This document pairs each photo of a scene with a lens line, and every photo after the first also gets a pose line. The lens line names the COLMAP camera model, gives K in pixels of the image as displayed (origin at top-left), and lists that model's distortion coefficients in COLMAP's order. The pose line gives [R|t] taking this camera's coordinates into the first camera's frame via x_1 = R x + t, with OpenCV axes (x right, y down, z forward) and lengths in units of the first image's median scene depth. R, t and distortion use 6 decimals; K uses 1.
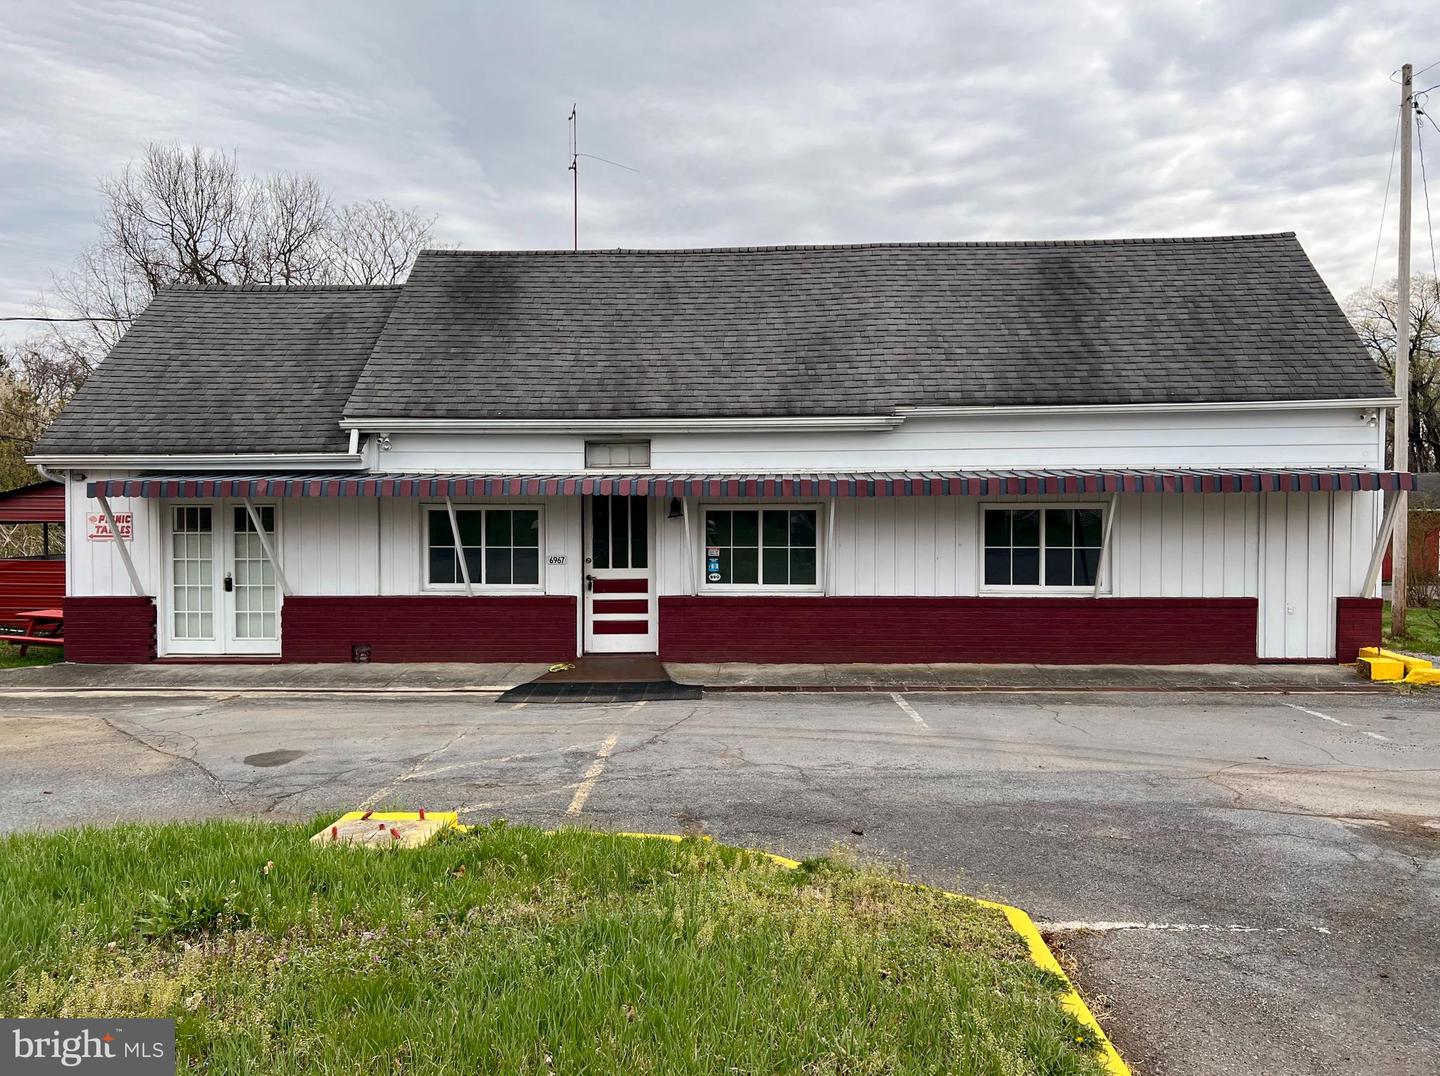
lens RADIAL K [[1076.4, 0, 621.3], [0, 1076.4, 541.2], [0, 0, 1]] dist [0.064243, -0.065572]
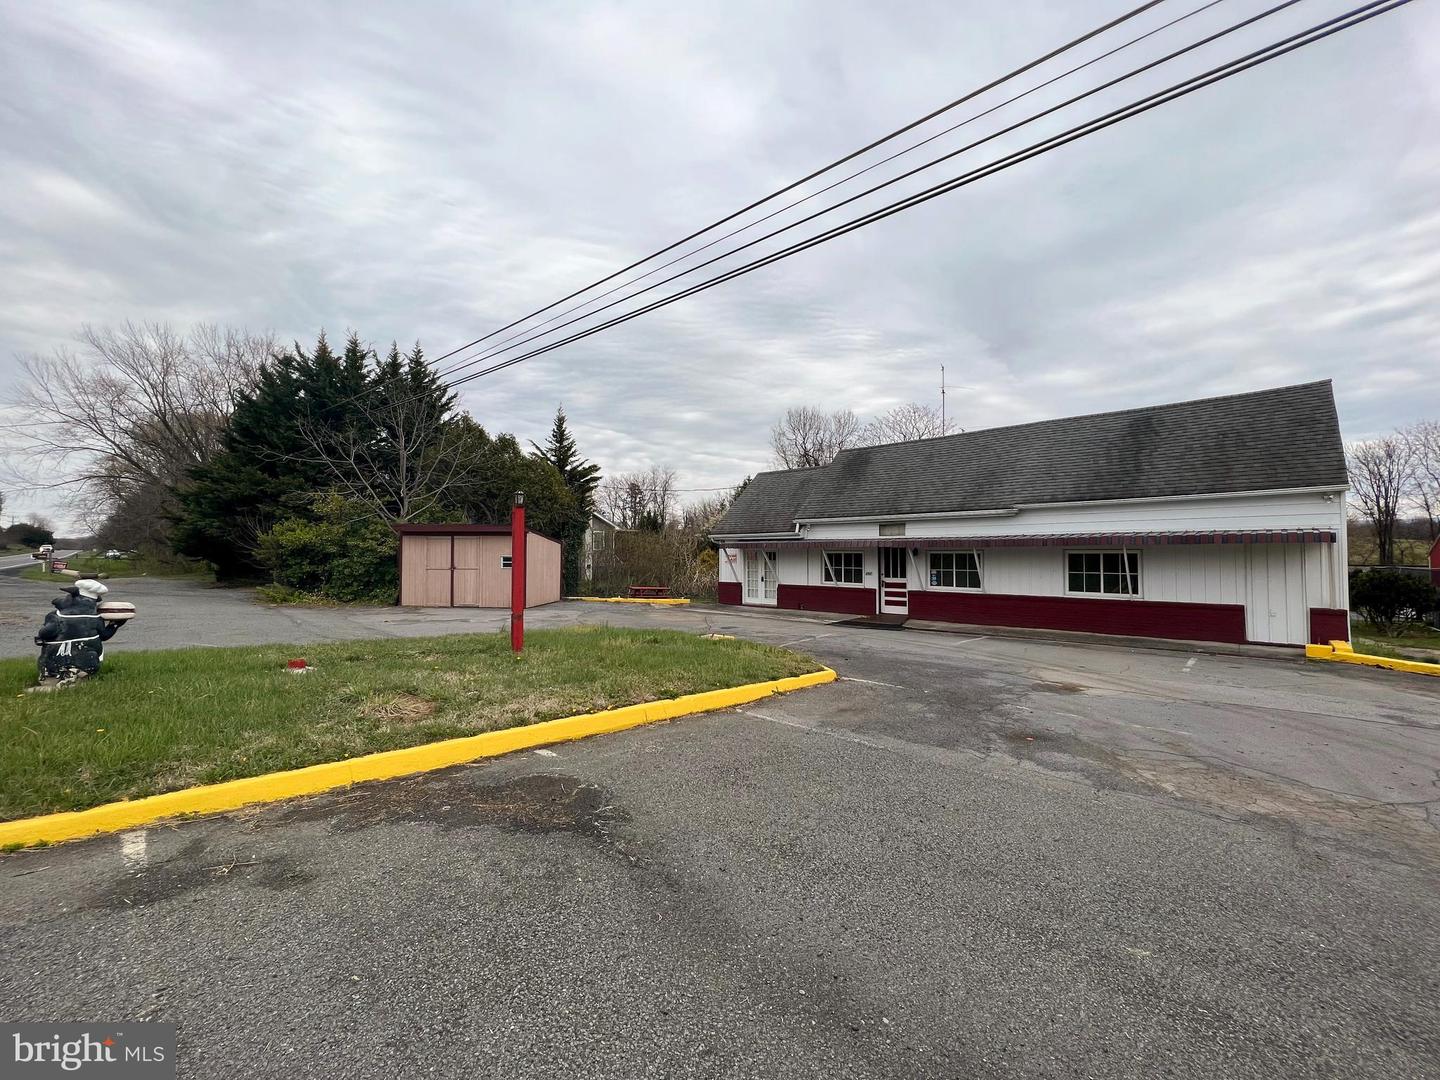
lens RADIAL K [[573.9, 0, 717.8], [0, 573.9, 539.7], [0, 0, 1]] dist [-0.000992, 0.000209]
pose [[0.767820, -0.012887, -0.640536, 0.507732], [-0.019575, 0.998859, -0.043561, 0.003772], [0.640366, 0.045985, 0.766692, -0.219076]]
